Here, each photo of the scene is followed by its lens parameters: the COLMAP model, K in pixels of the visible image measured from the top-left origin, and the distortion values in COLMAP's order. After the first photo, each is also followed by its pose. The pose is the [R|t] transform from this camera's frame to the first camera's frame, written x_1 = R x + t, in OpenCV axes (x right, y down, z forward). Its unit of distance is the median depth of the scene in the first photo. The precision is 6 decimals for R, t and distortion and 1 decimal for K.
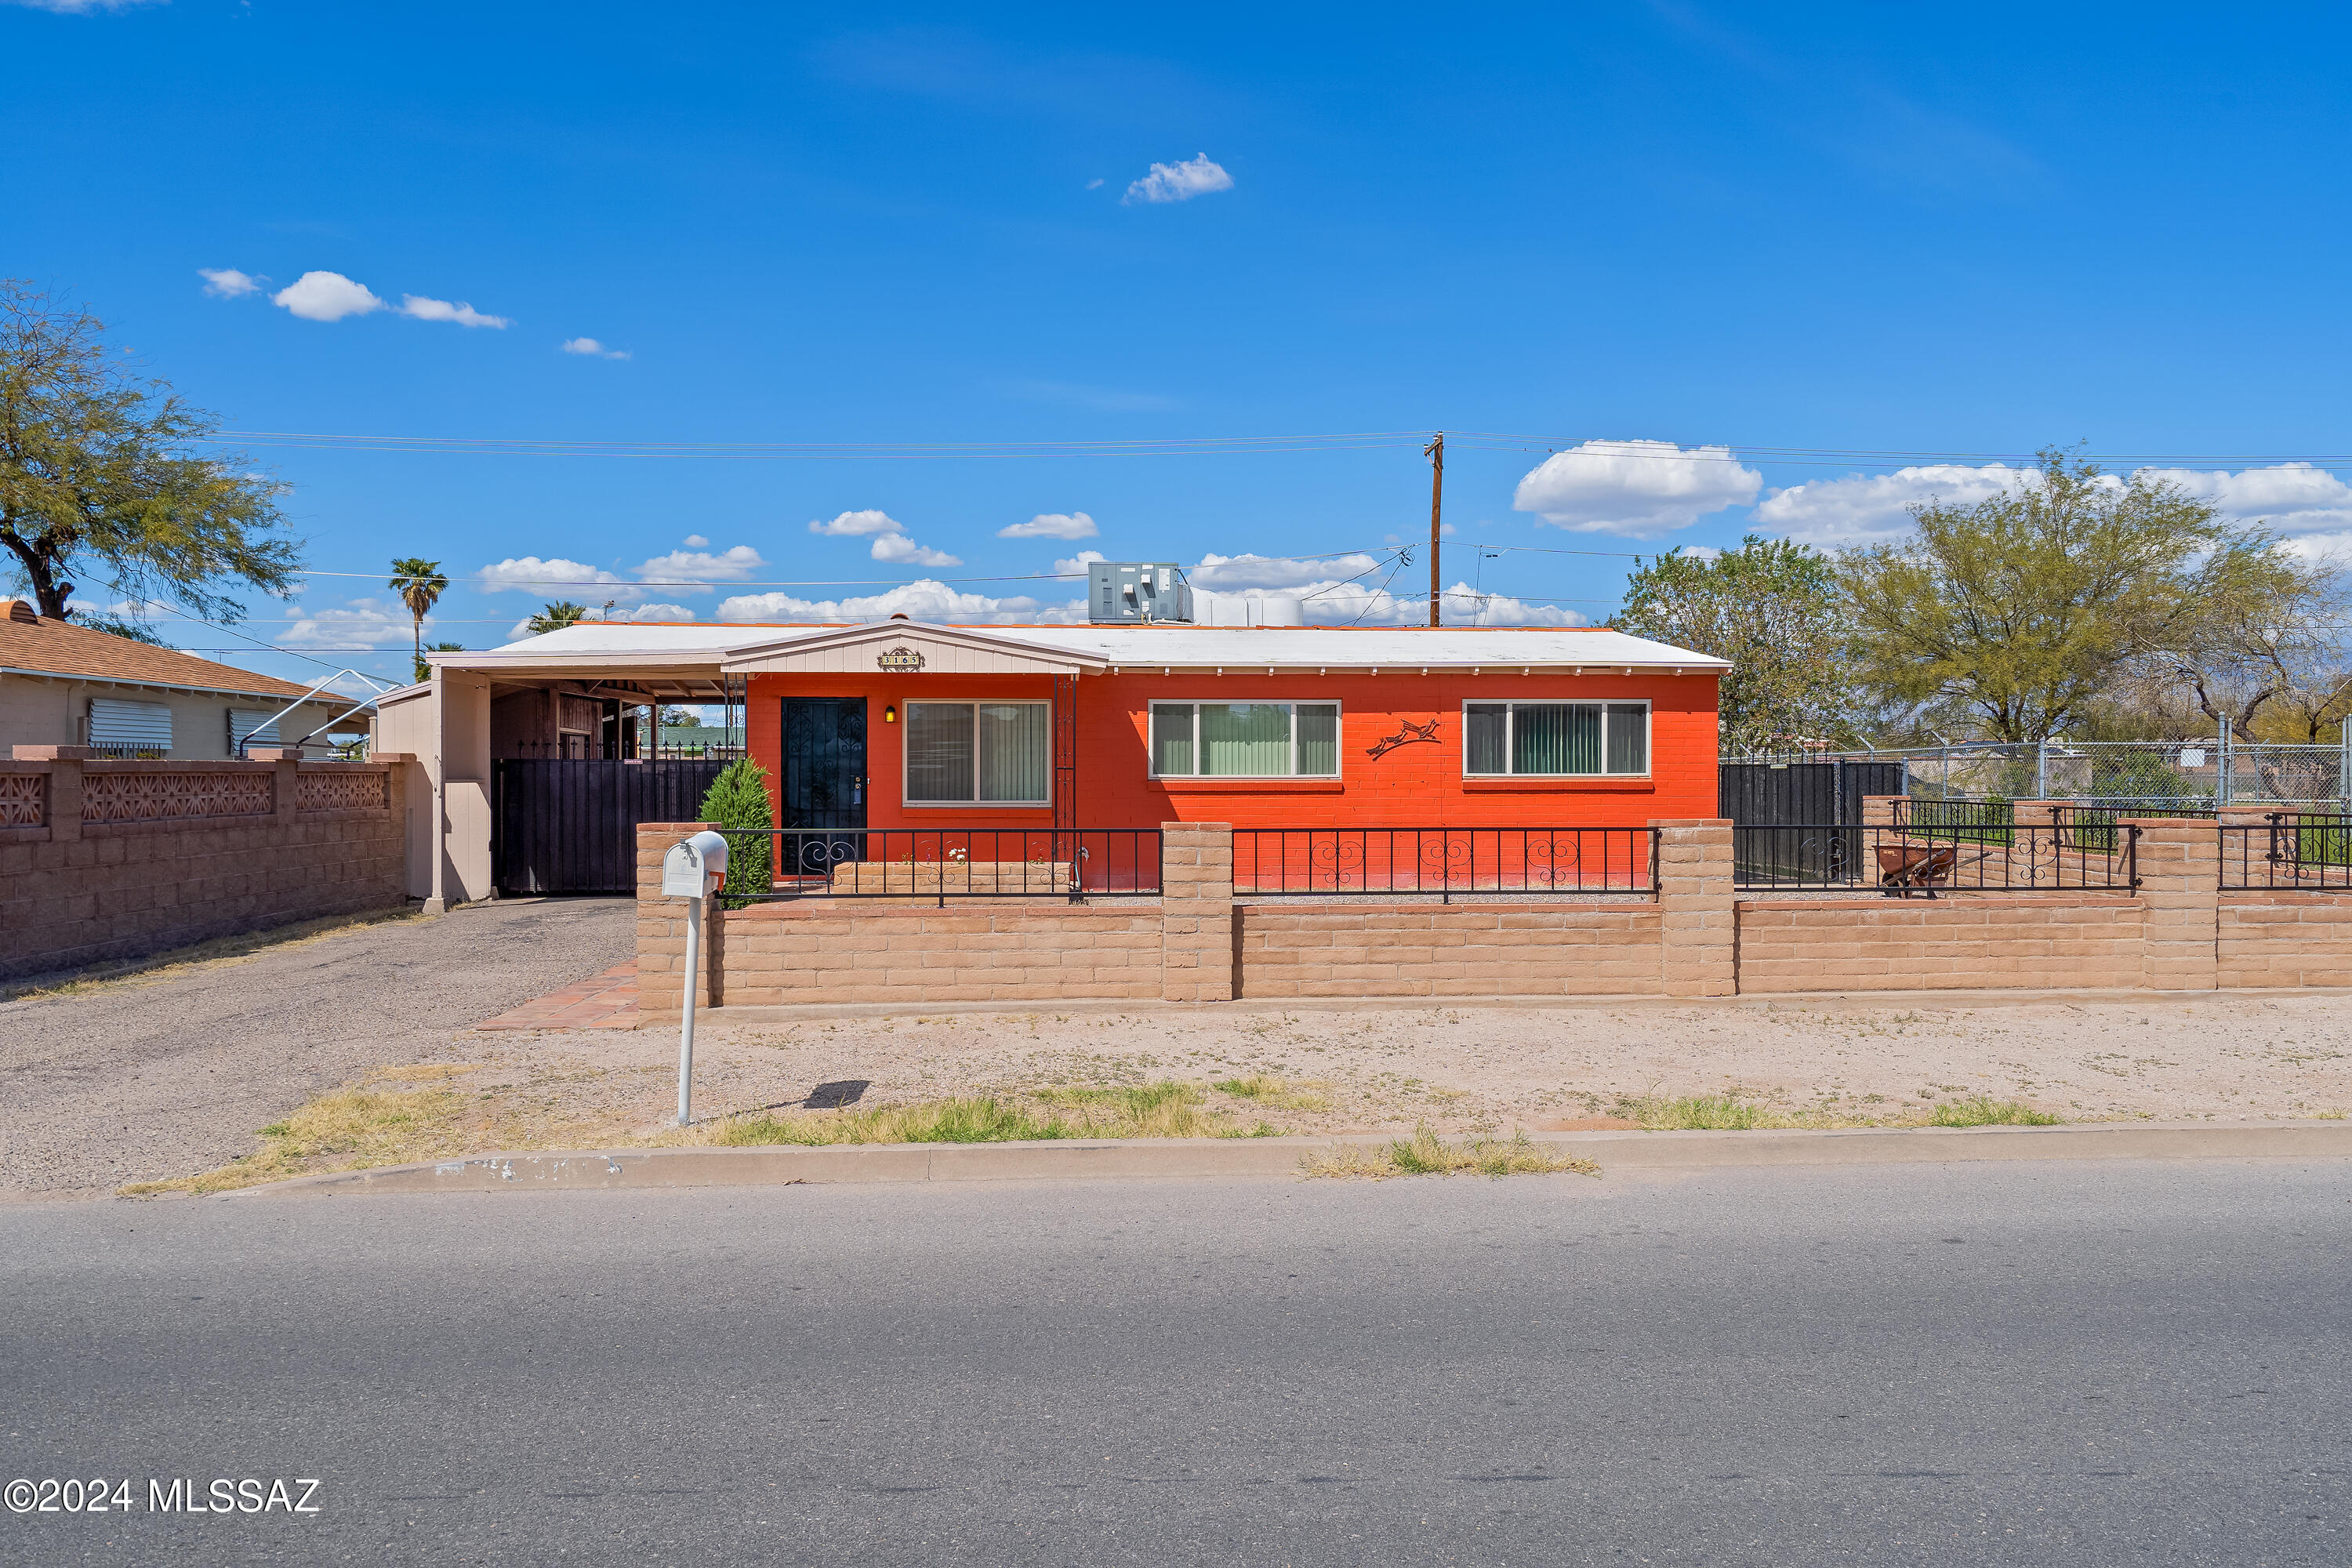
lens RADIAL K [[1681.2, 0, 1150.4], [0, 1681.2, 774.8], [0, 0, 1]] dist [0.008061, -0.004032]
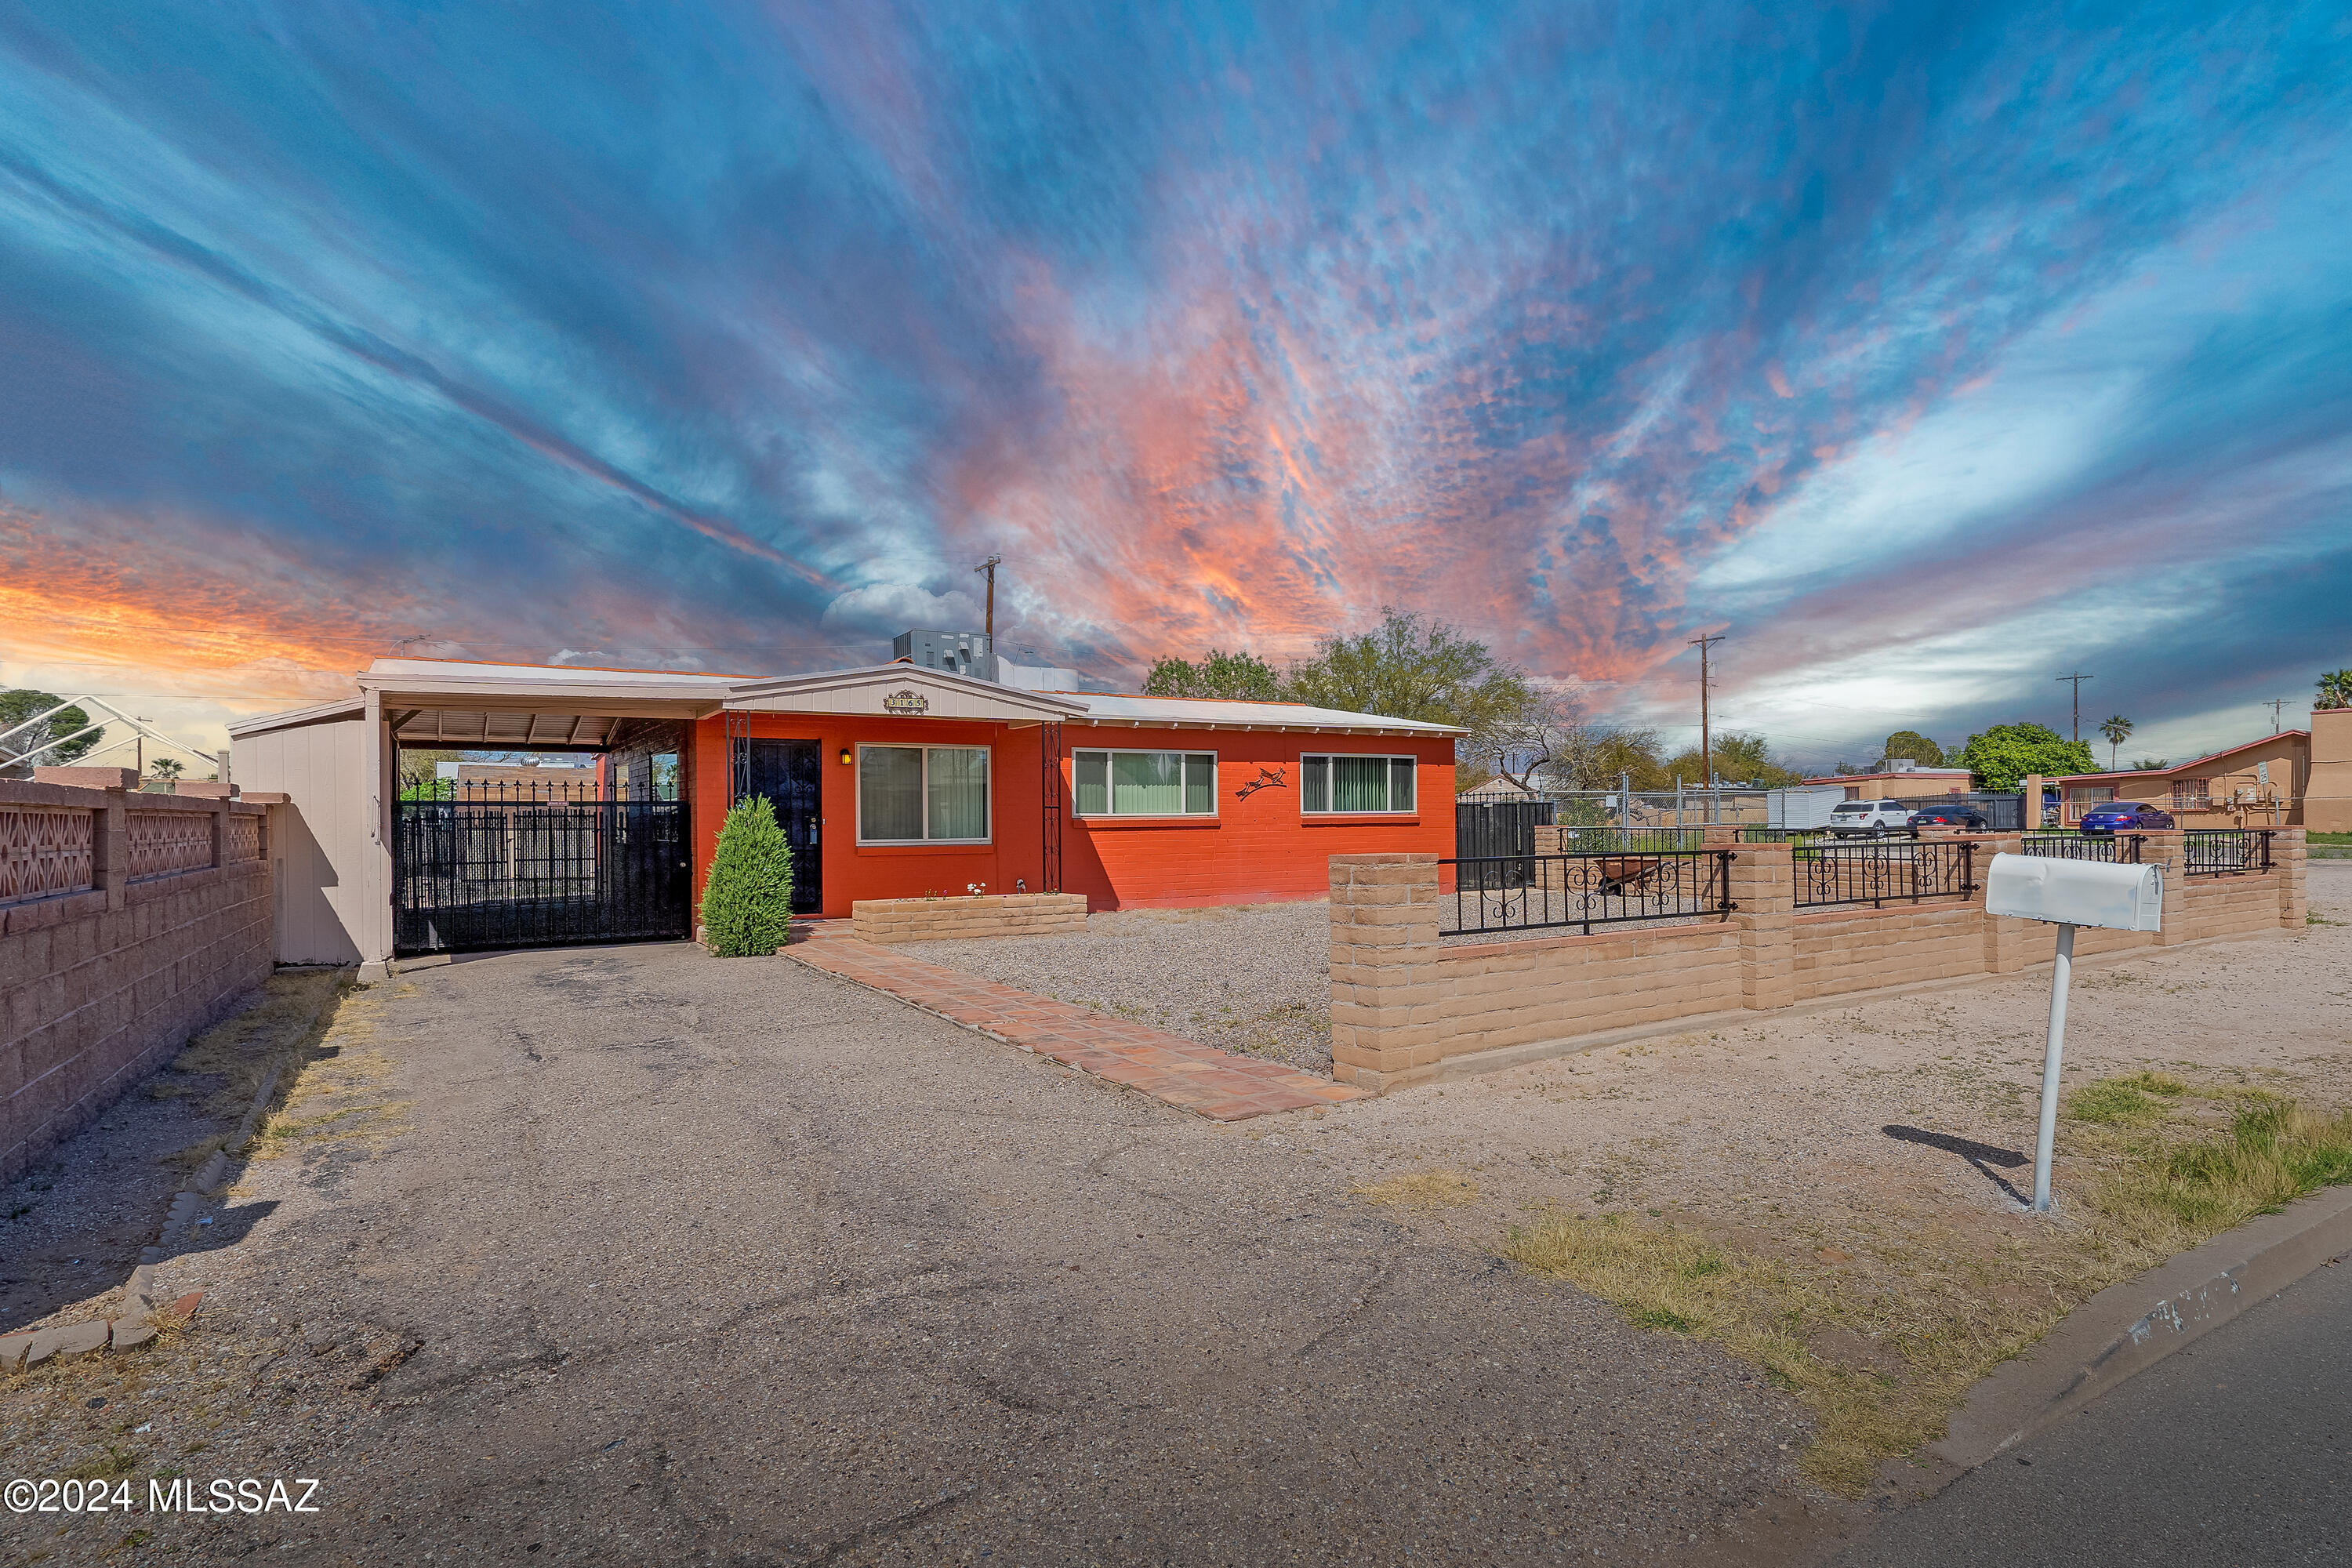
lens RADIAL K [[1220.6, 0, 1199.2], [0, 1220.6, 808.6], [0, 0, 1]] dist [-0.000186, 0.000057]
pose [[0.878400, -0.004412, 0.477905, -0.318447], [0.010059, 0.999907, -0.009257, 0.004902], [-0.477820, 0.012938, 0.878363, 0.234245]]
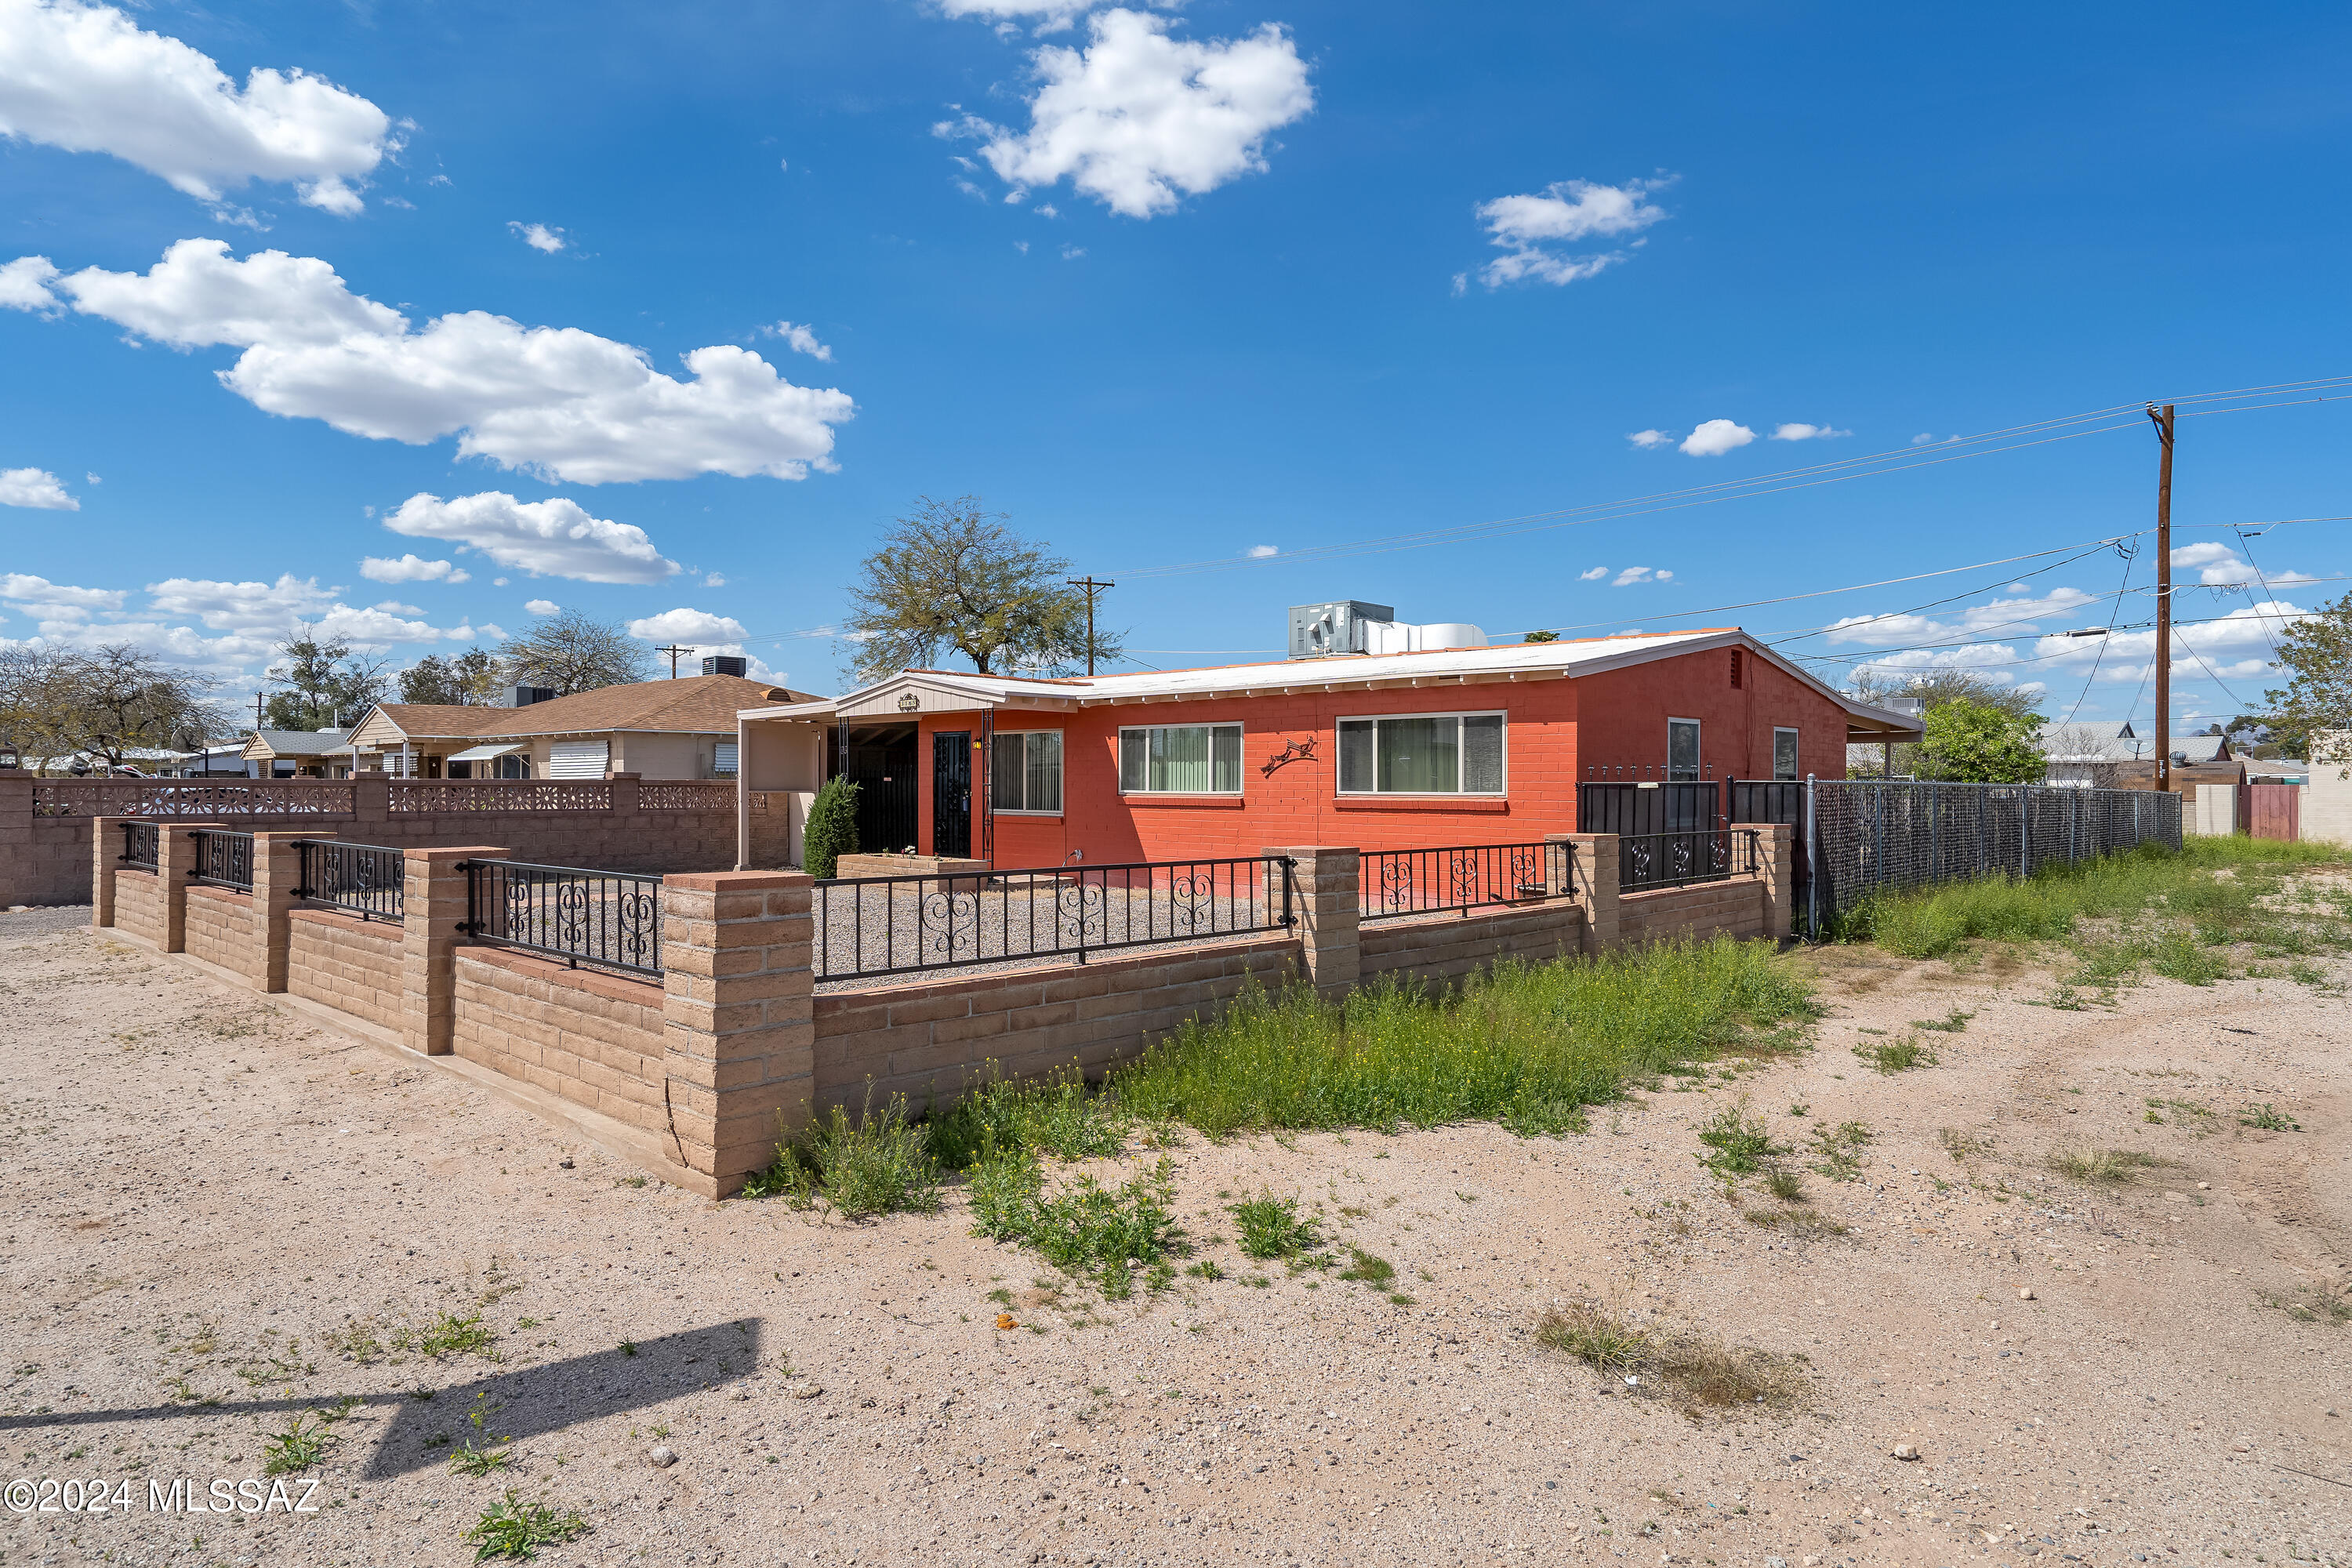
lens RADIAL K [[1285.9, 0, 1190.6], [0, 1285.9, 786.4], [0, 0, 1]] dist [-0.001142, -0.000148]
pose [[0.703660, 0.003495, -0.710529, 0.667633], [-0.005342, 0.999986, -0.000371, -0.002914], [0.710517, 0.004057, 0.703668, 0.404391]]
